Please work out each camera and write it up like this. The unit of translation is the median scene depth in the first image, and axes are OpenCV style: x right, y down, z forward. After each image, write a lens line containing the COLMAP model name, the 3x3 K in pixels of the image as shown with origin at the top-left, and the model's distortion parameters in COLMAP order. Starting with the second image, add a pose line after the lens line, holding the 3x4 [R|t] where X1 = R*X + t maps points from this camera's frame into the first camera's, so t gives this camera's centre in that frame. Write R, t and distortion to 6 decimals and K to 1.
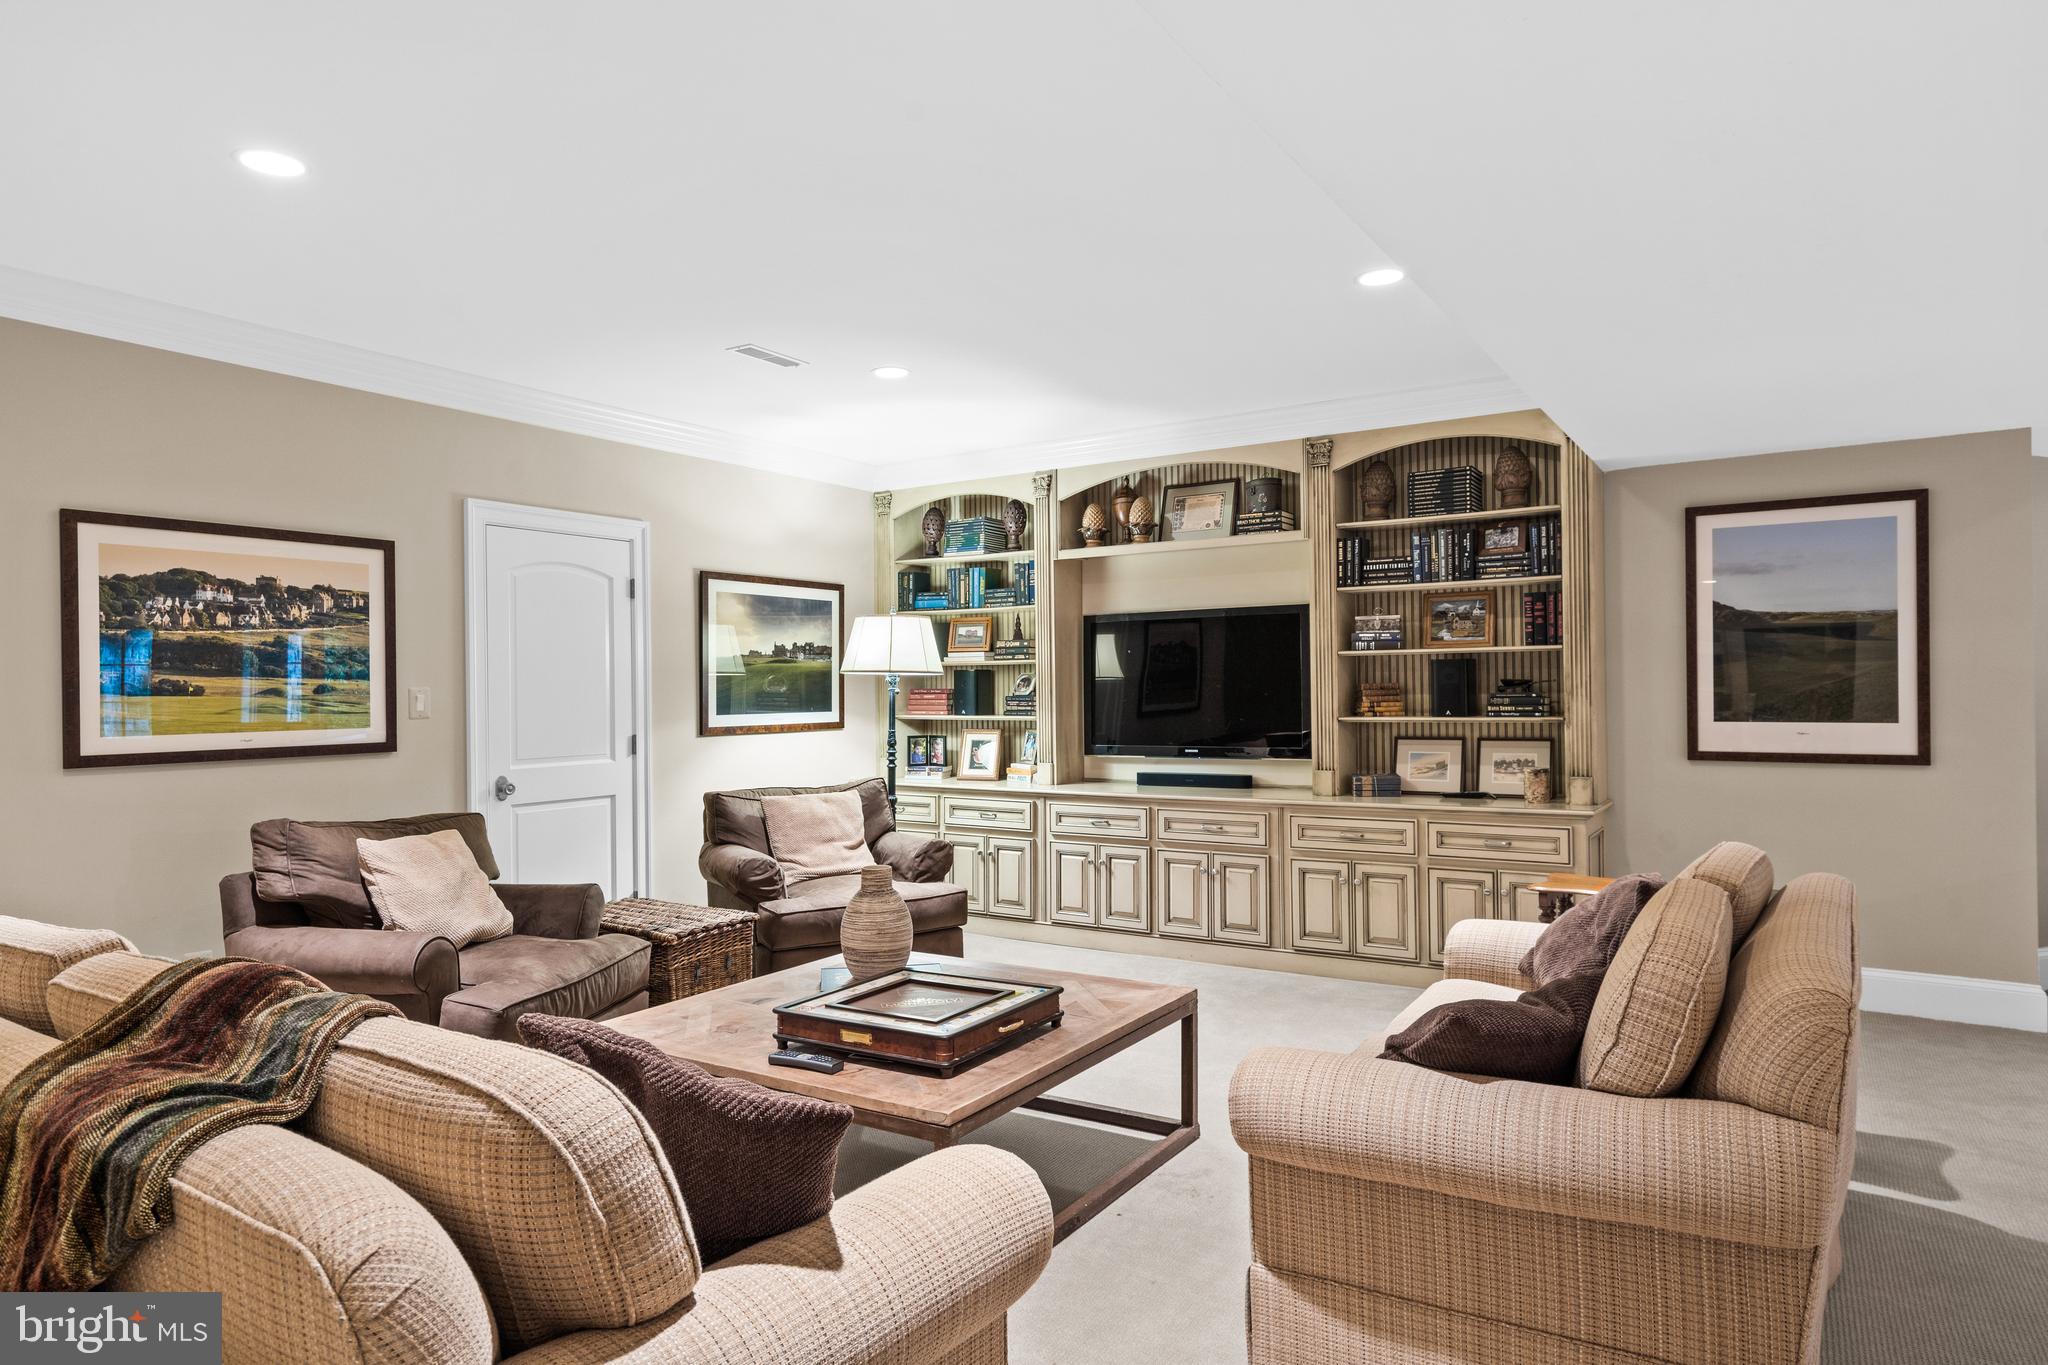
lens RADIAL K [[1218.0, 0, 1014.2], [0, 1218.0, 689.1], [0, 0, 1]] dist [0.000295, 0.000356]
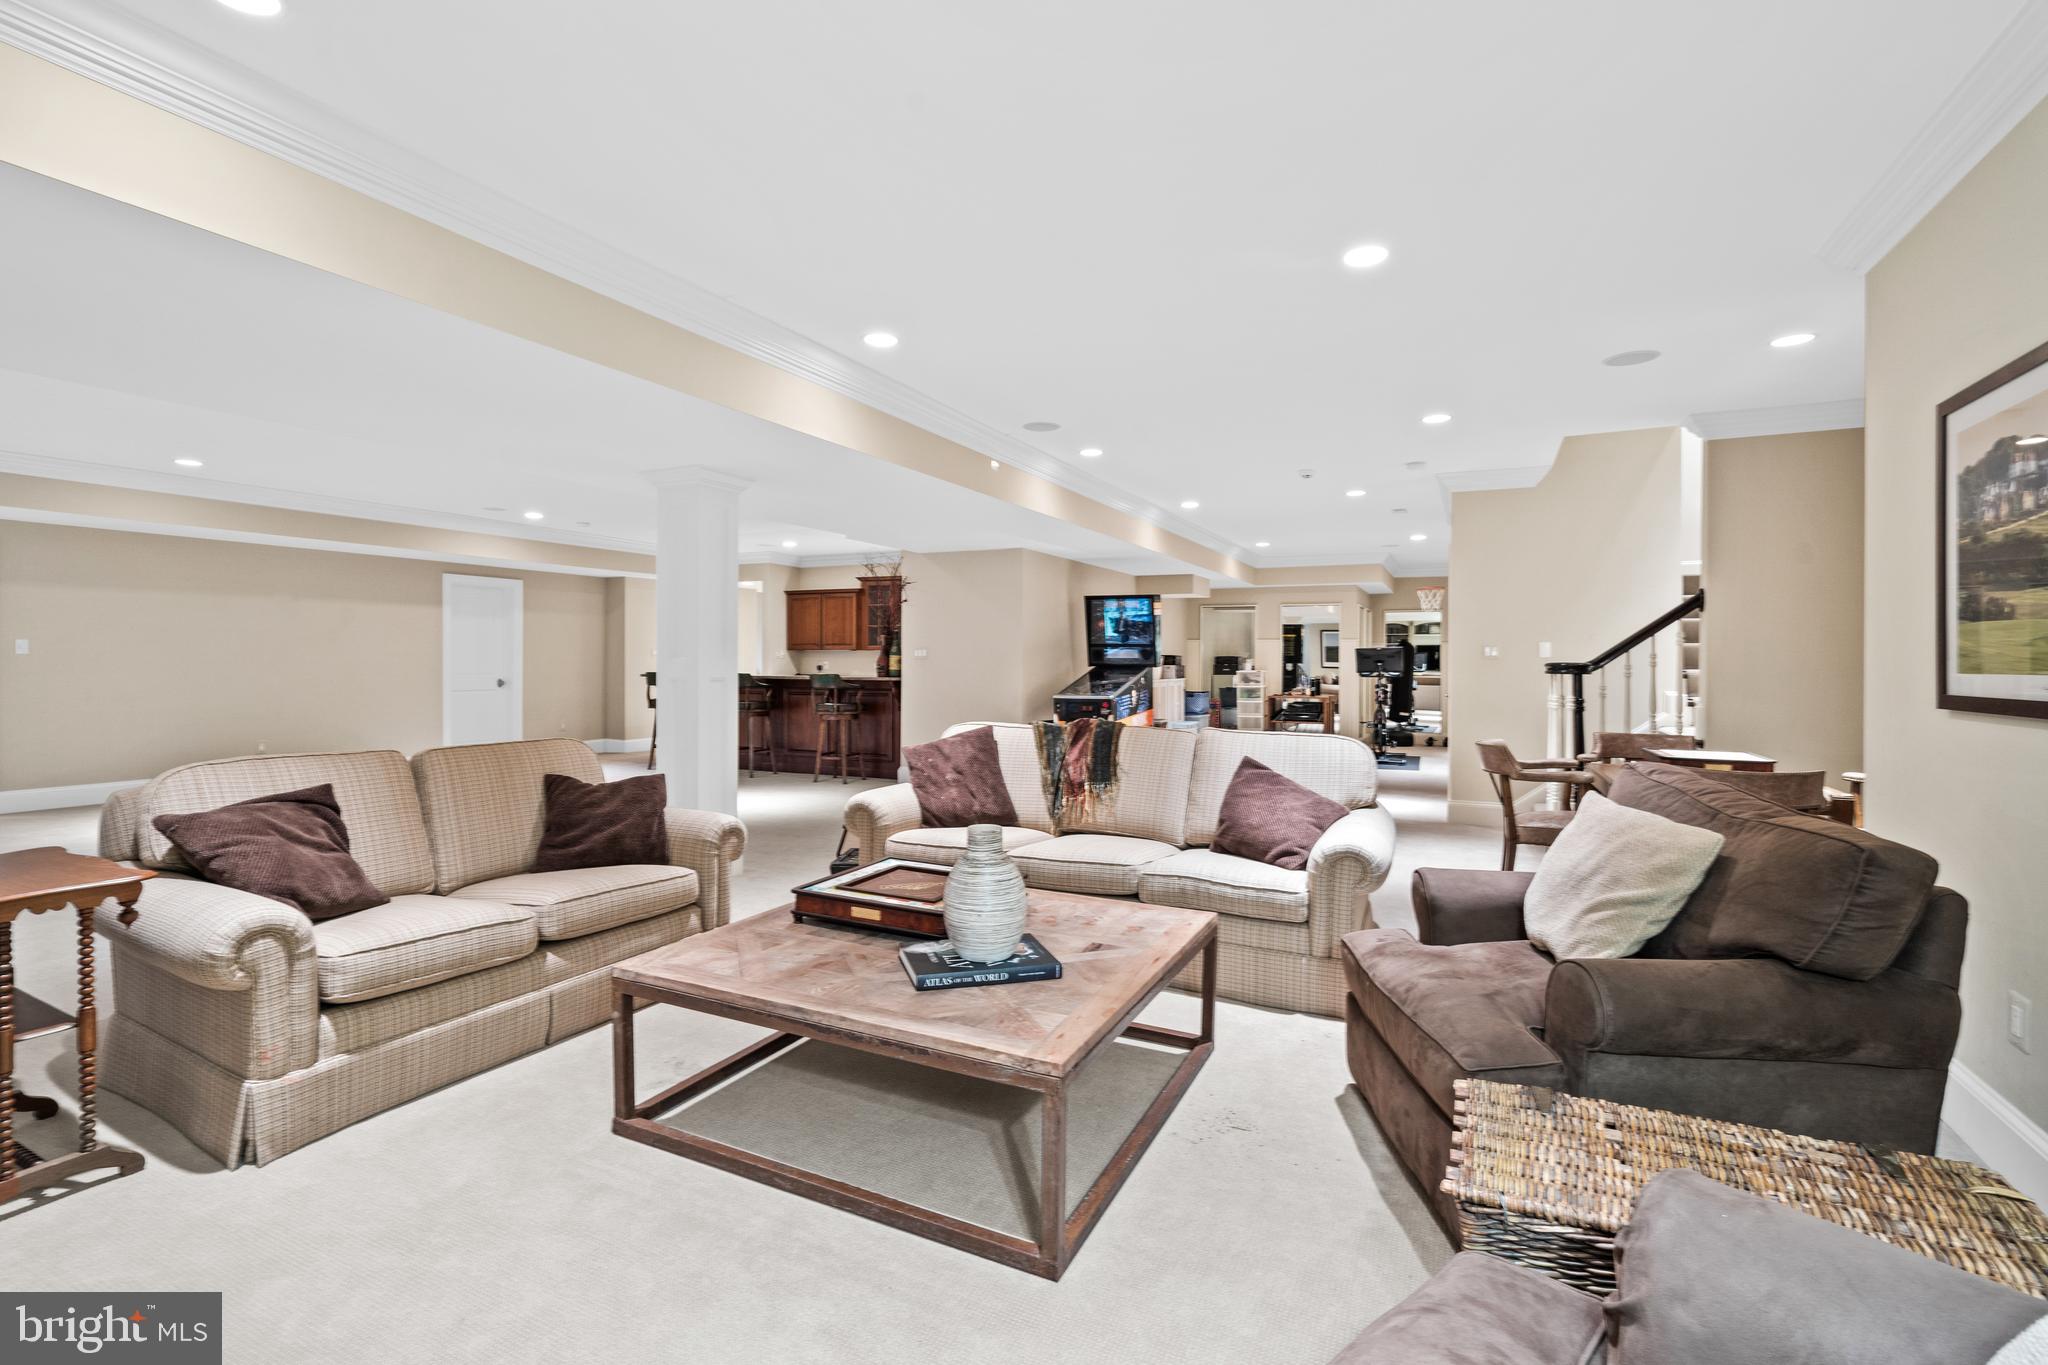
lens RADIAL K [[938.8, 0, 1014.4], [0, 938.8, 697.1], [0, 0, 1]] dist [-0.003436, -0.000224]
pose [[-0.993477, 0.010923, -0.113504, -0.056724], [0.006535, 0.999220, 0.038957, 0.027086], [0.113841, 0.037961, -0.992773, 1.568244]]
